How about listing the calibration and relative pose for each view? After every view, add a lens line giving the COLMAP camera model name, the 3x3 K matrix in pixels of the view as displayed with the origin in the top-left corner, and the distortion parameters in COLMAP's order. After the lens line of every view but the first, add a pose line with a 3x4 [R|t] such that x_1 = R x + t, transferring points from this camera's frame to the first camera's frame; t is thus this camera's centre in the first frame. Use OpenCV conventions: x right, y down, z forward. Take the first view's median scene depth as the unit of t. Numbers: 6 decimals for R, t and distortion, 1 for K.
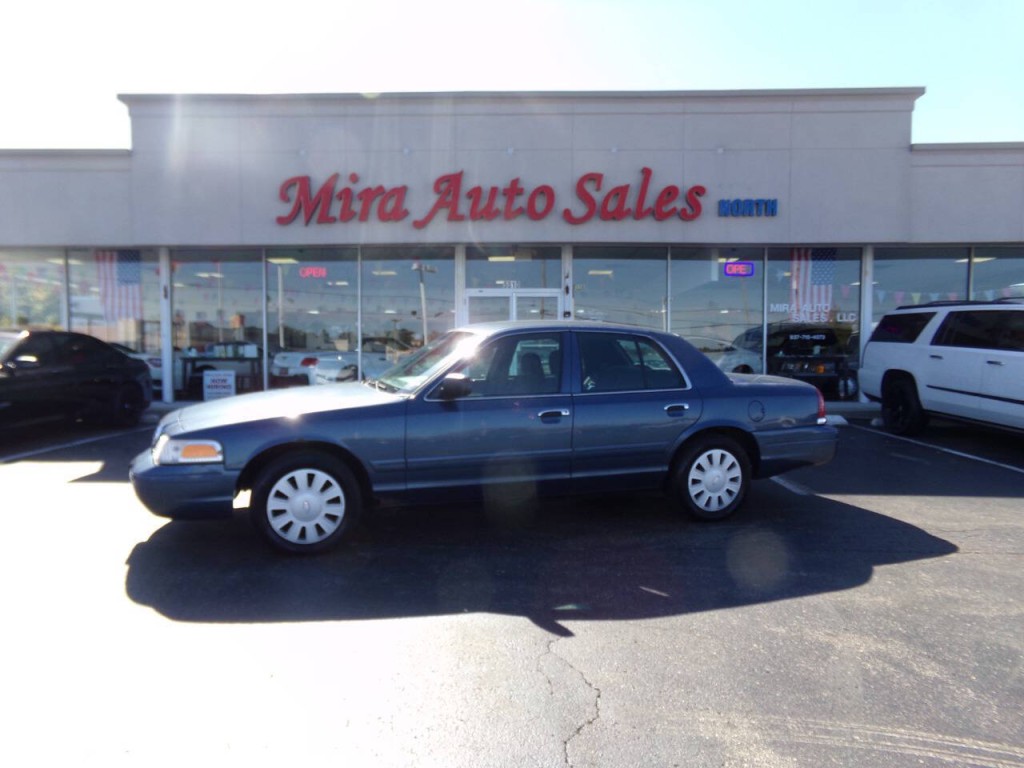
lens RADIAL K [[718.0, 0, 499.3], [0, 718.0, 392.2], [0, 0, 1]] dist [-0.017154, 0.051174]
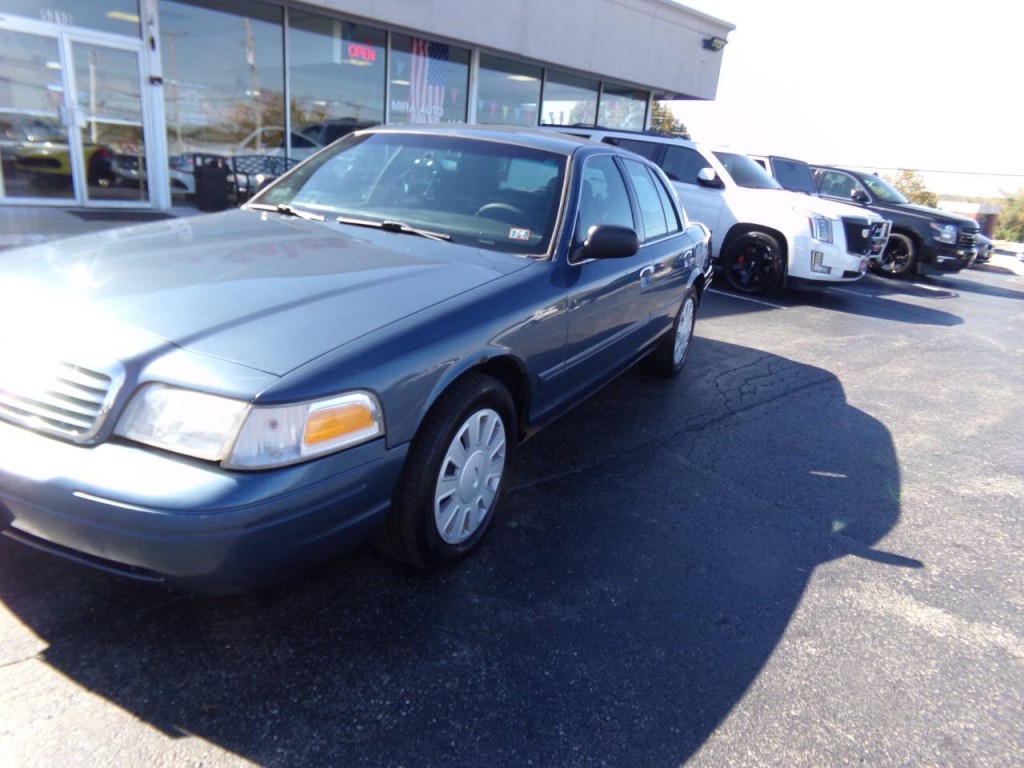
lens RADIAL K [[718.0, 0, 505.8], [0, 718.0, 387.2], [0, 0, 1]] dist [-0.017154, 0.051174]
pose [[0.705148, -0.158429, 0.691134, -0.222642], [-0.040263, 0.964199, 0.262103, -0.018316], [-0.707916, -0.212649, 0.673525, 0.226071]]
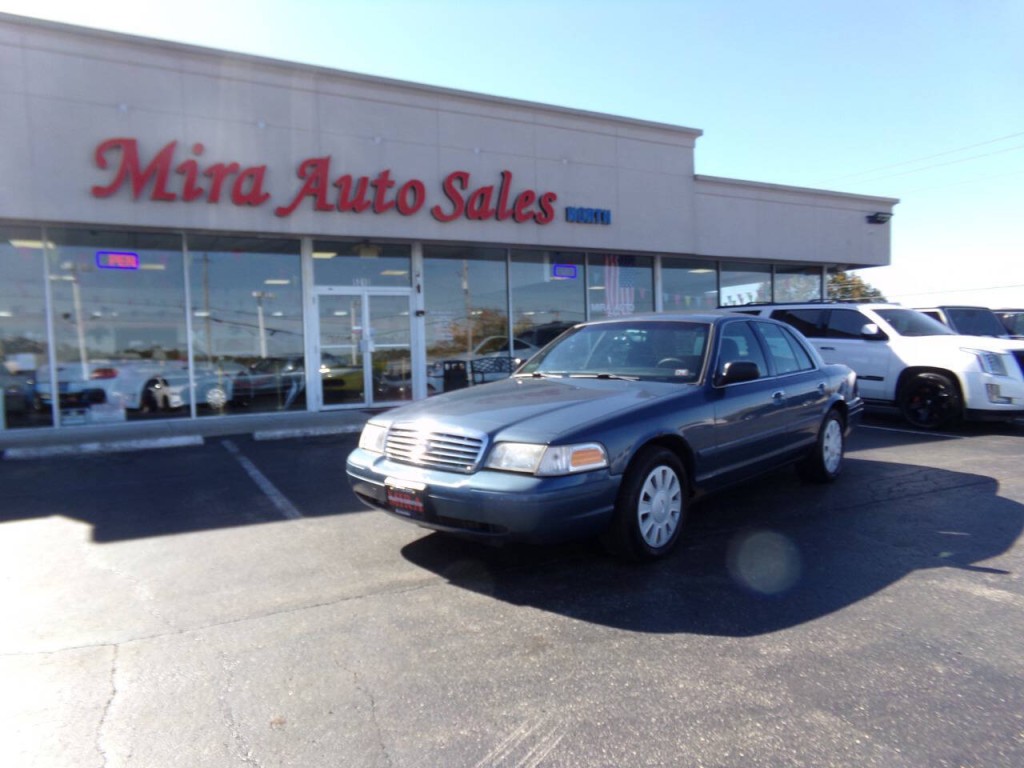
lens RADIAL K [[718.0, 0, 506.3], [0, 718.0, 391.9], [0, 0, 1]] dist [-0.017154, 0.051174]
pose [[0.867849, -0.054984, 0.493776, -0.321189], [0.058942, 0.998233, 0.007562, -0.002556], [-0.493319, 0.022541, 0.869556, 0.103666]]
